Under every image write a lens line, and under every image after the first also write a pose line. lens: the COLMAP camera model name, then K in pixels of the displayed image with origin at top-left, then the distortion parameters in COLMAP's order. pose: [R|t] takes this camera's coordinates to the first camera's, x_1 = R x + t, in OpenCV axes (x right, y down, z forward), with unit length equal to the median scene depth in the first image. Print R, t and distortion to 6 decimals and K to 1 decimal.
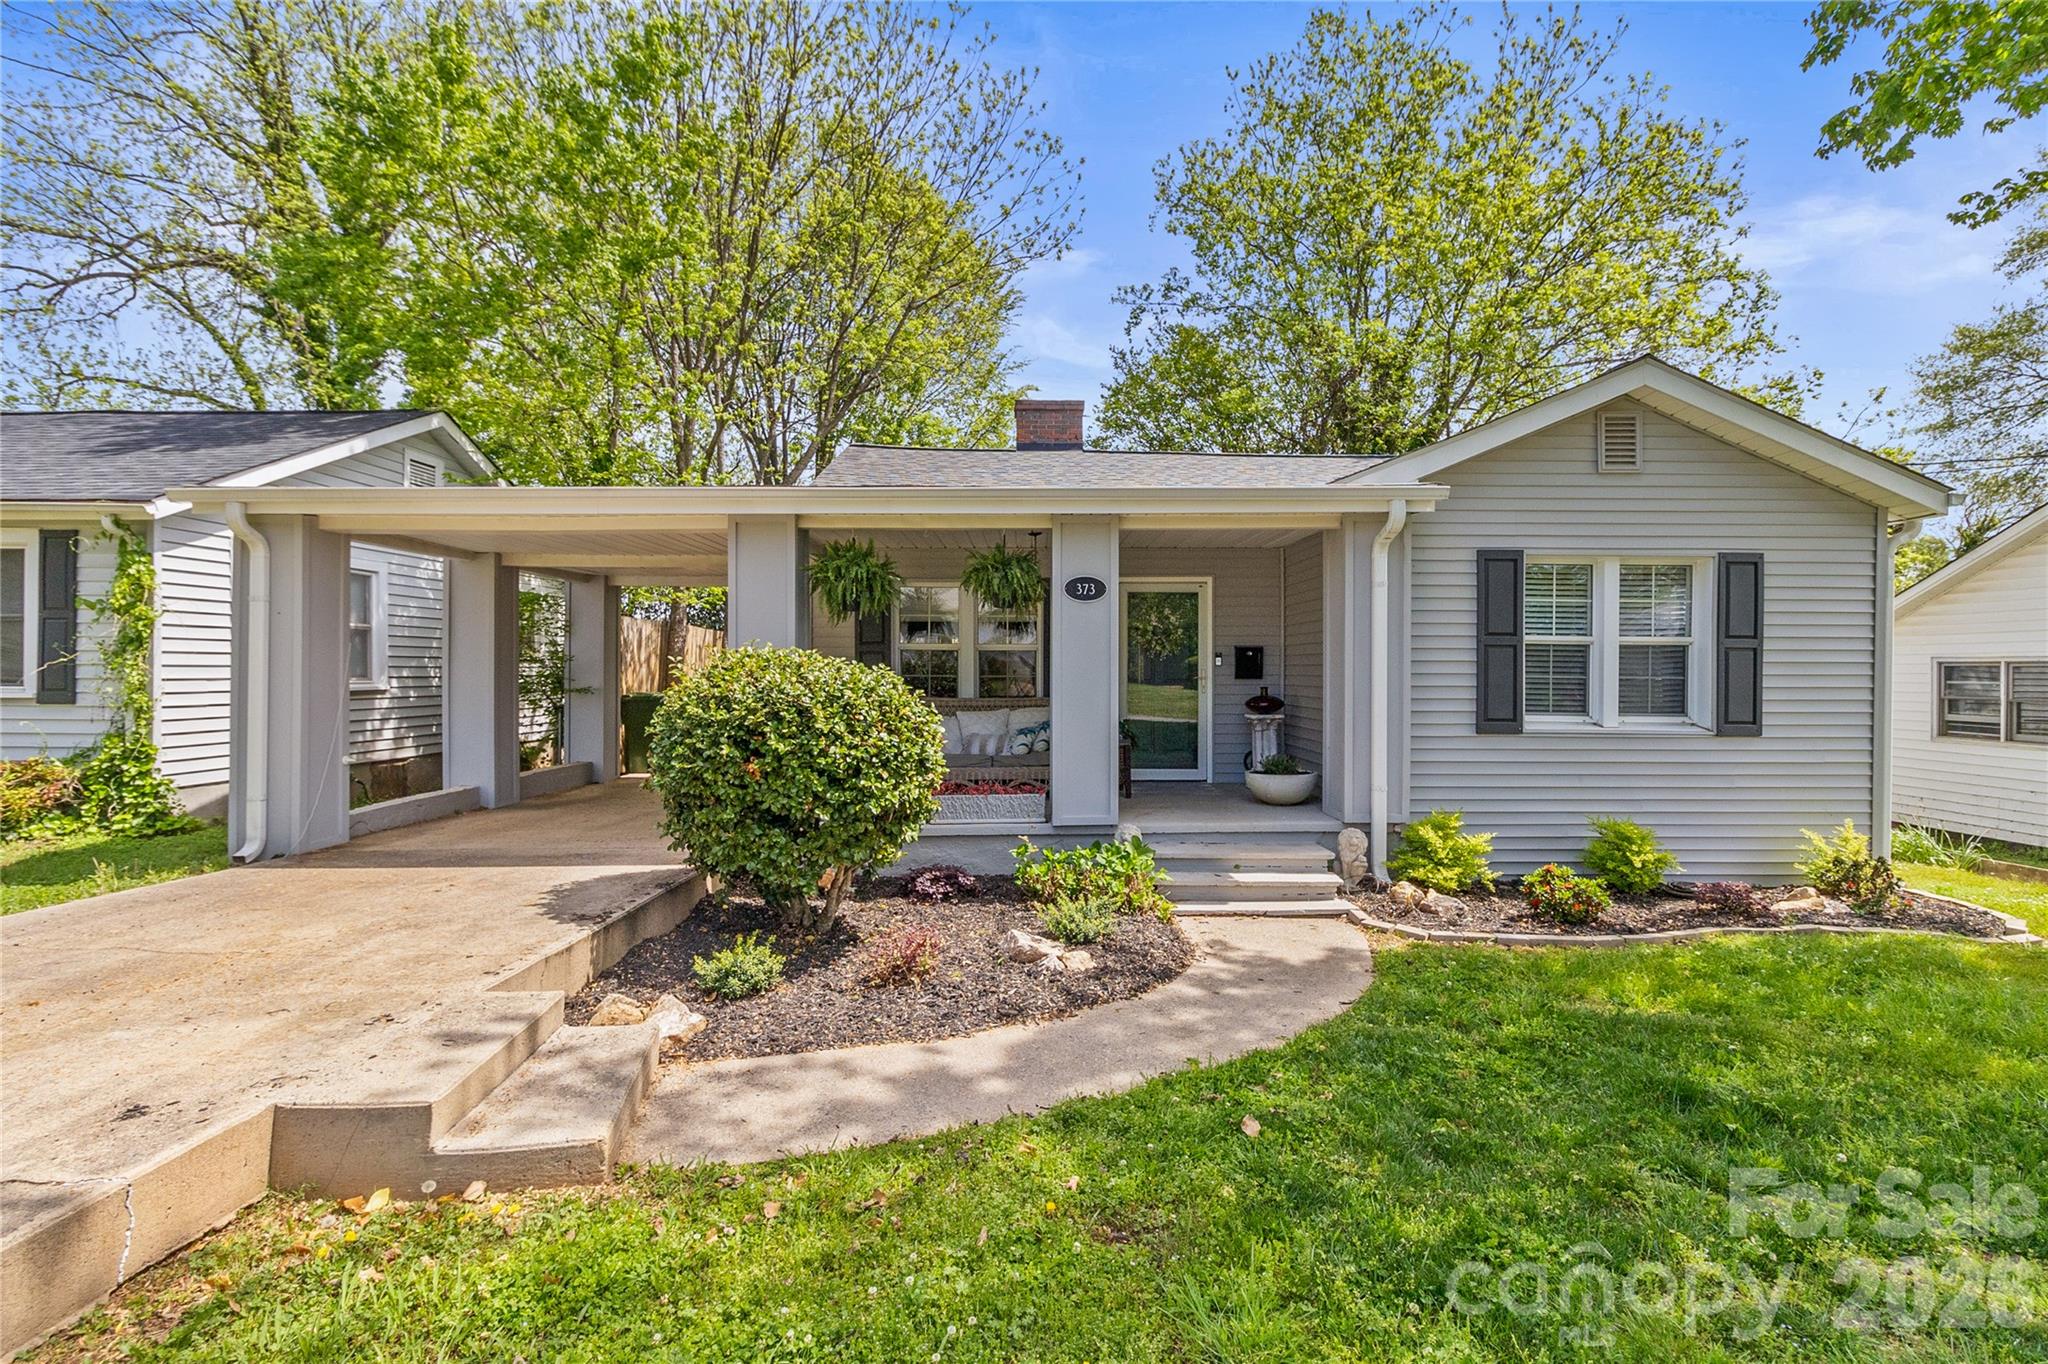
lens RADIAL K [[953.1, 0, 1036.9], [0, 953.1, 664.0], [0, 0, 1]] dist [0.000617, 0.000562]
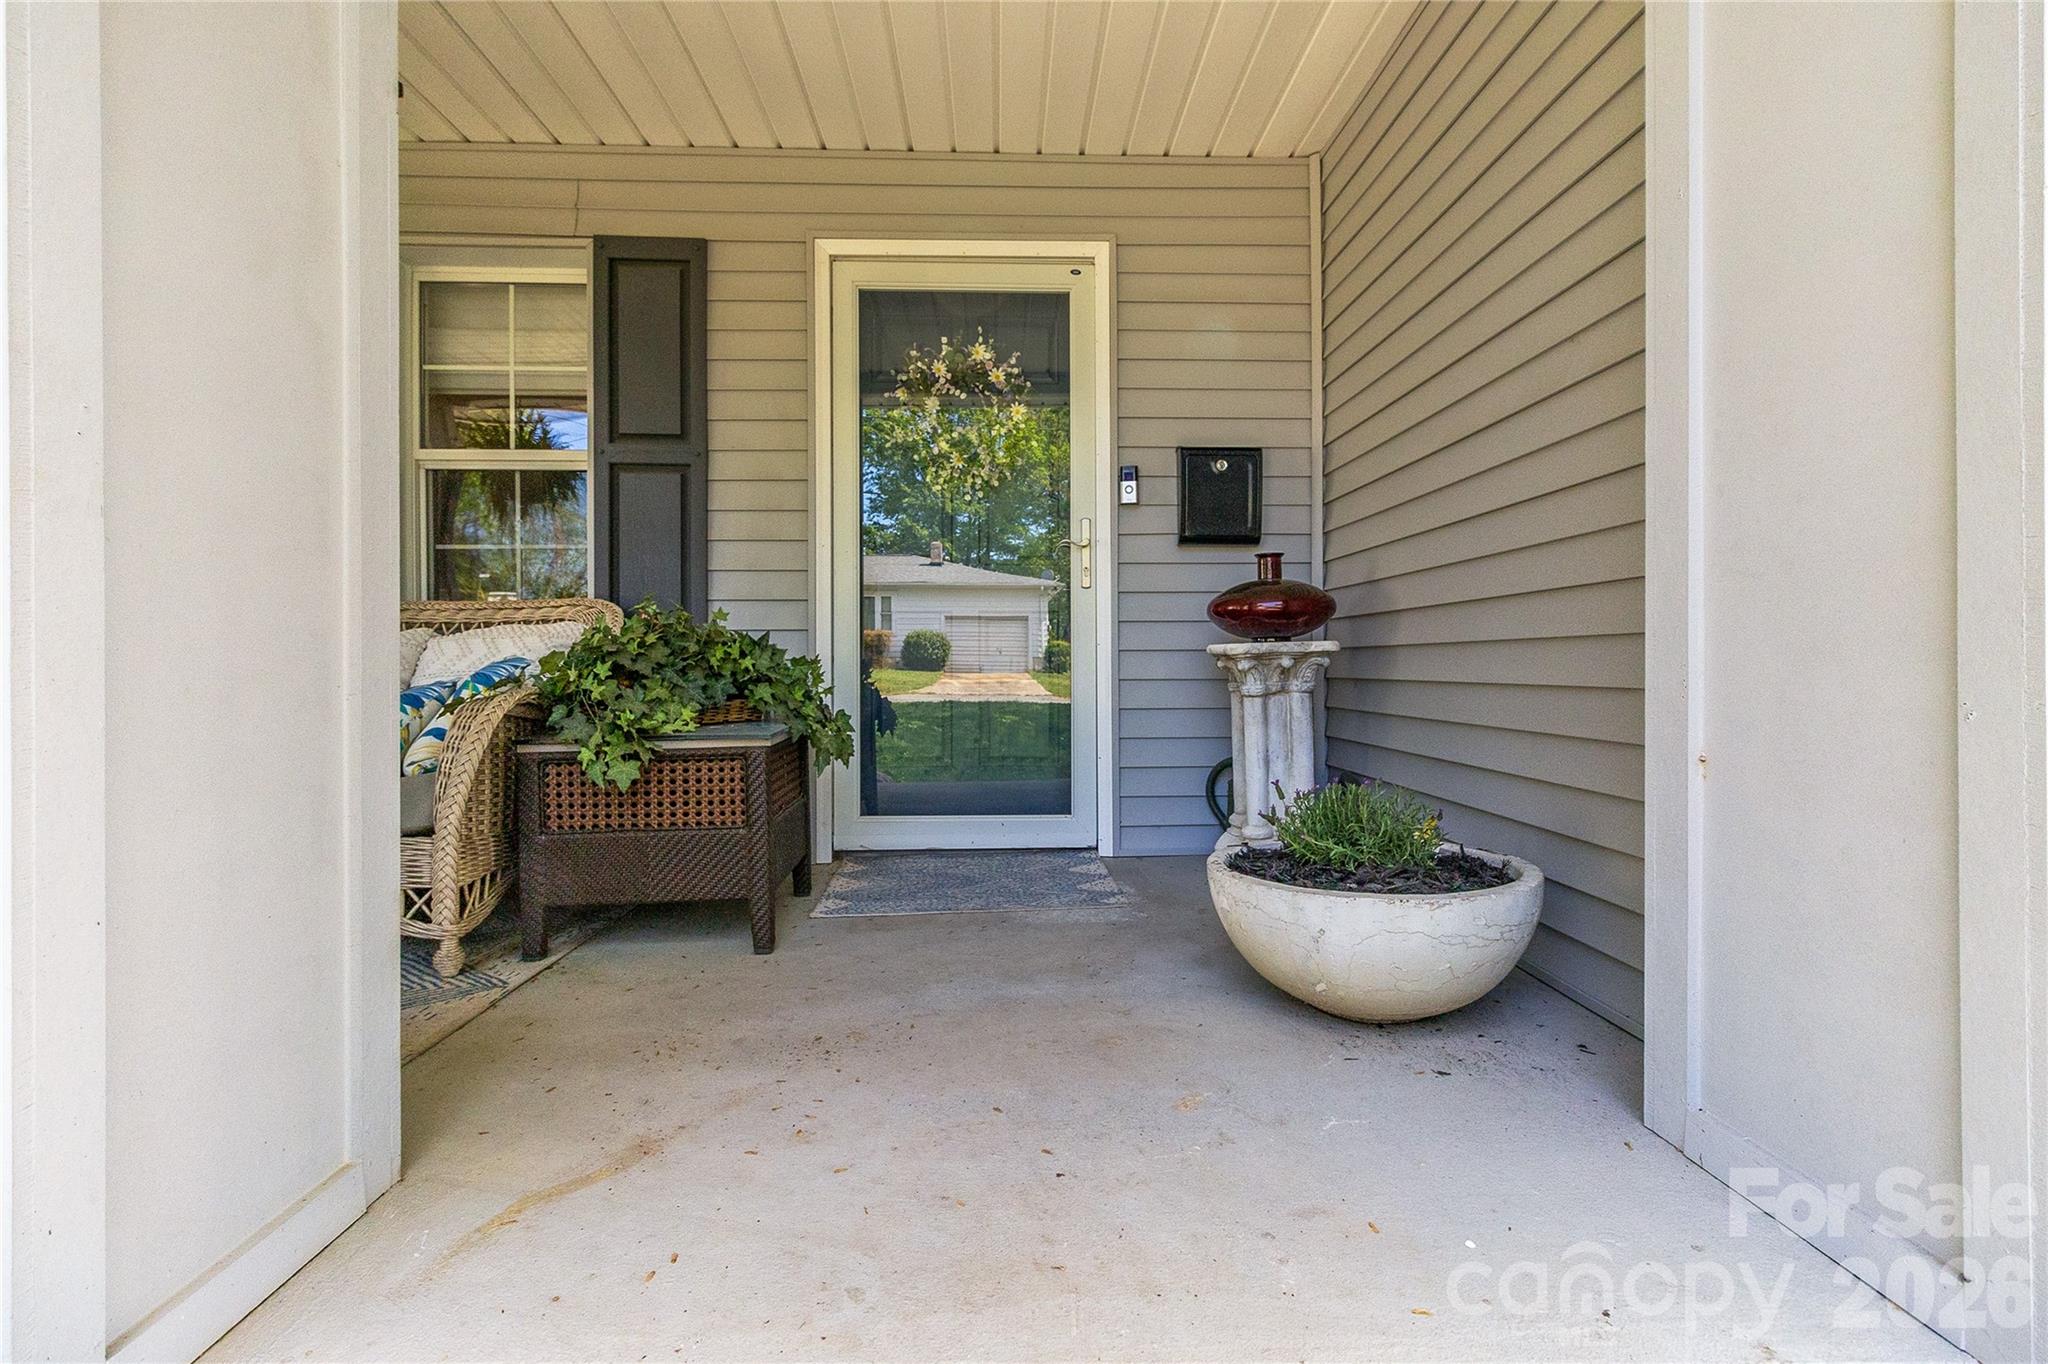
lens RADIAL K [[953.1, 0, 1036.9], [0, 953.1, 664.0], [0, 0, 1]] dist [0.000617, 0.000562]
pose [[0.999417, -0.005890, 0.033637, 0.193005], [0.005751, 0.999975, 0.004215, 0.072989], [-0.033661, -0.004019, 0.999425, 0.878516]]
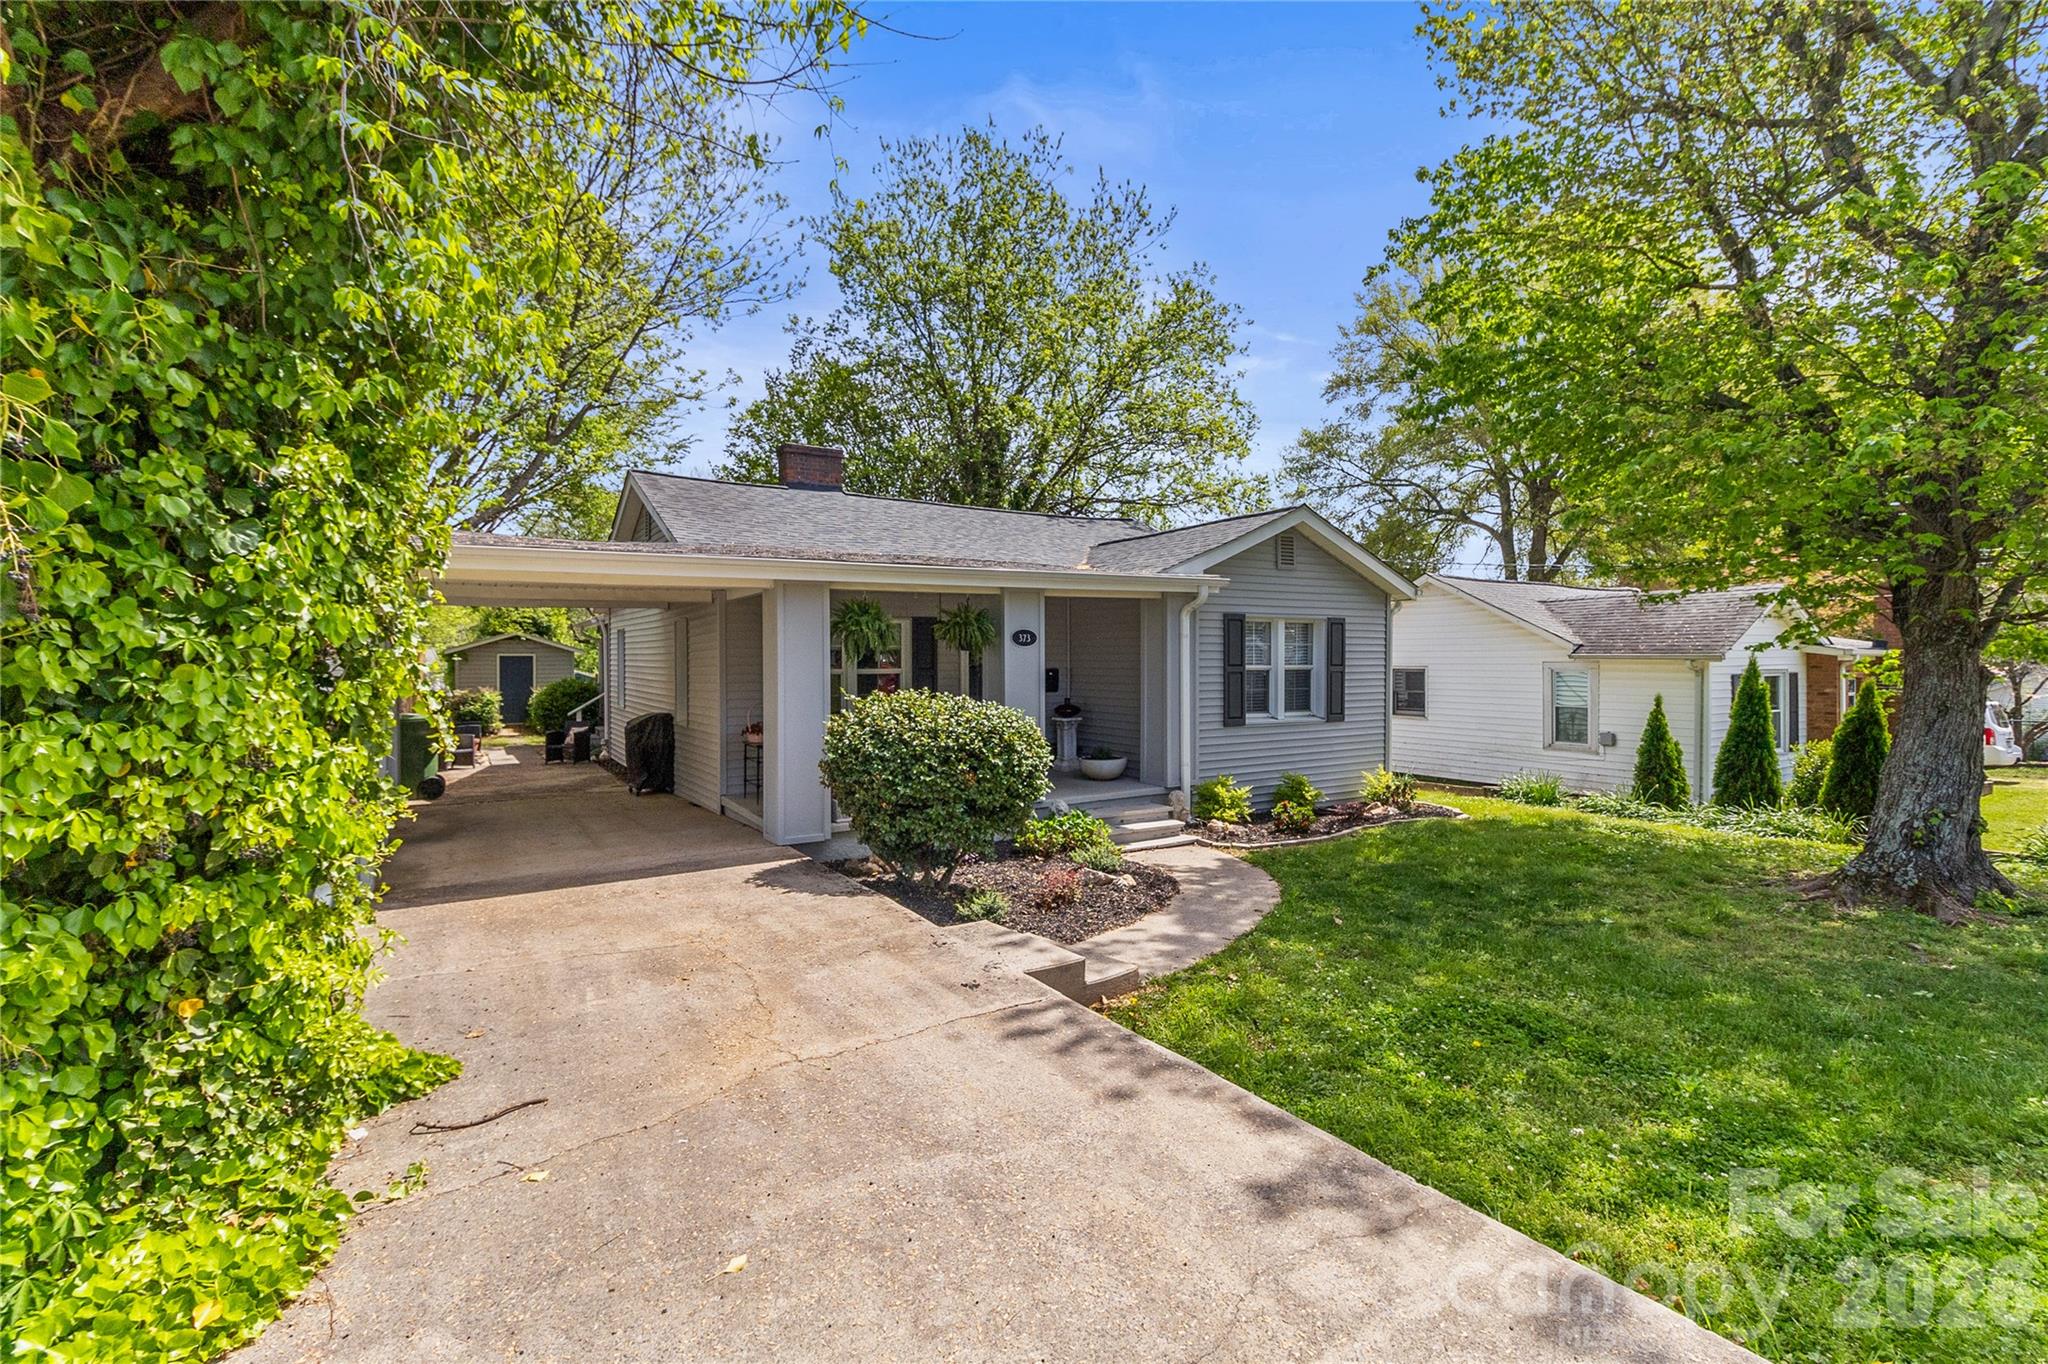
lens RADIAL K [[953.1, 0, 1036.9], [0, 953.1, 664.0], [0, 0, 1]] dist [0.000617, 0.000562]
pose [[0.854446, -0.010371, 0.519437, -0.664531], [0.001952, 0.999858, 0.016753, -0.062806], [-0.519537, -0.013300, 0.854344, -0.223339]]
